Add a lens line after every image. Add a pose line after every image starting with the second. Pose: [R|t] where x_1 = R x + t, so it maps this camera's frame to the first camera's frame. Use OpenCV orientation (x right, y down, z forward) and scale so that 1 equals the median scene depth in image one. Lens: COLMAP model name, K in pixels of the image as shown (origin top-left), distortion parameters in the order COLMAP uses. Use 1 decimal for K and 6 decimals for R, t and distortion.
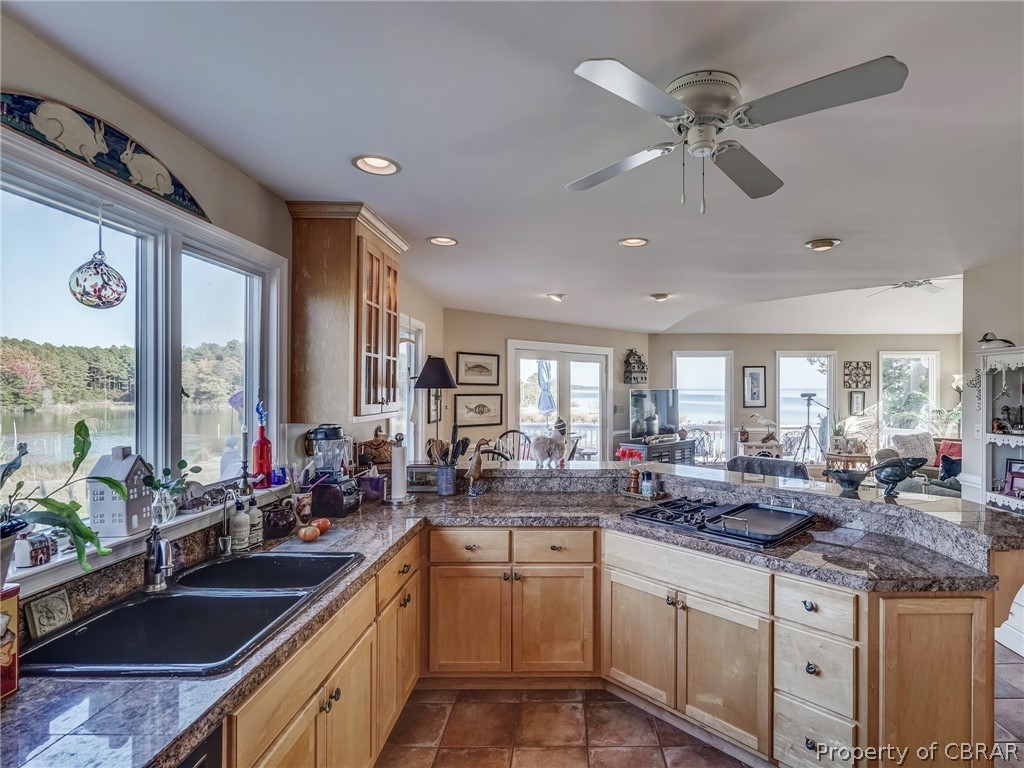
lens RADIAL K [[522.9, 0, 568.5], [0, 522.9, 390.0], [0, 0, 1]] dist [-0.001364, 0.000708]
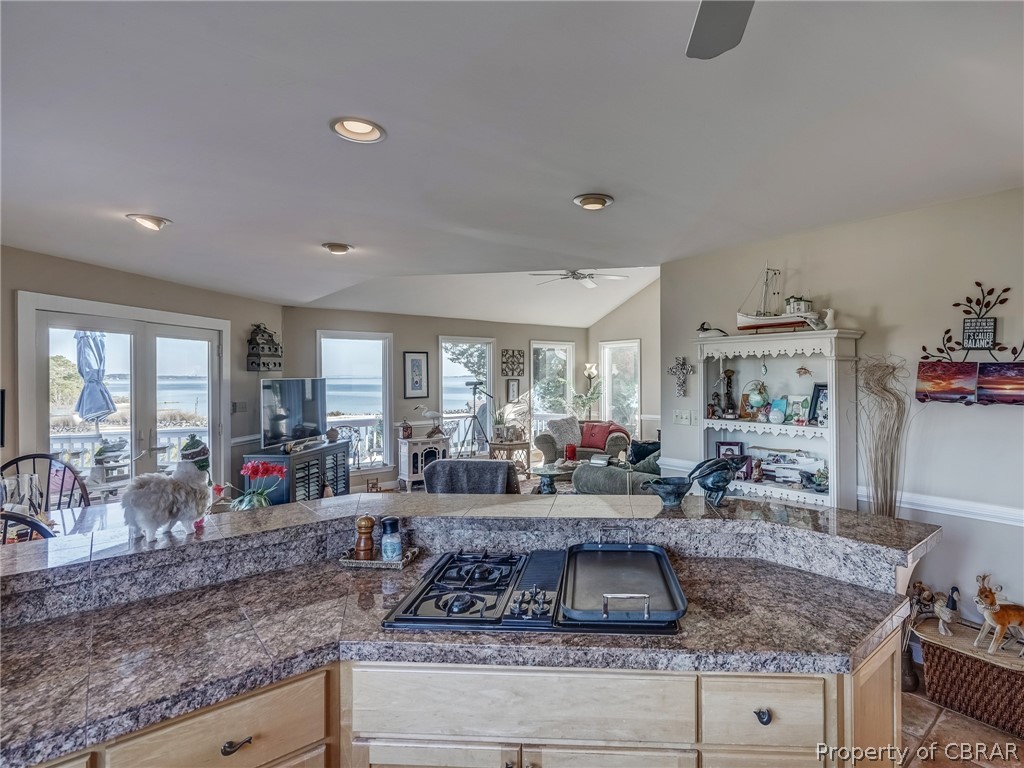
lens RADIAL K [[526.6, 0, 576.7], [0, 526.6, 374.1], [0, 0, 1]] dist [-0.002345, 0.000451]
pose [[0.750673, -0.002803, 0.660669, -0.034457], [0.007973, 0.999957, -0.004817, -0.001335], [-0.660626, 0.008883, 0.750662, 0.166183]]
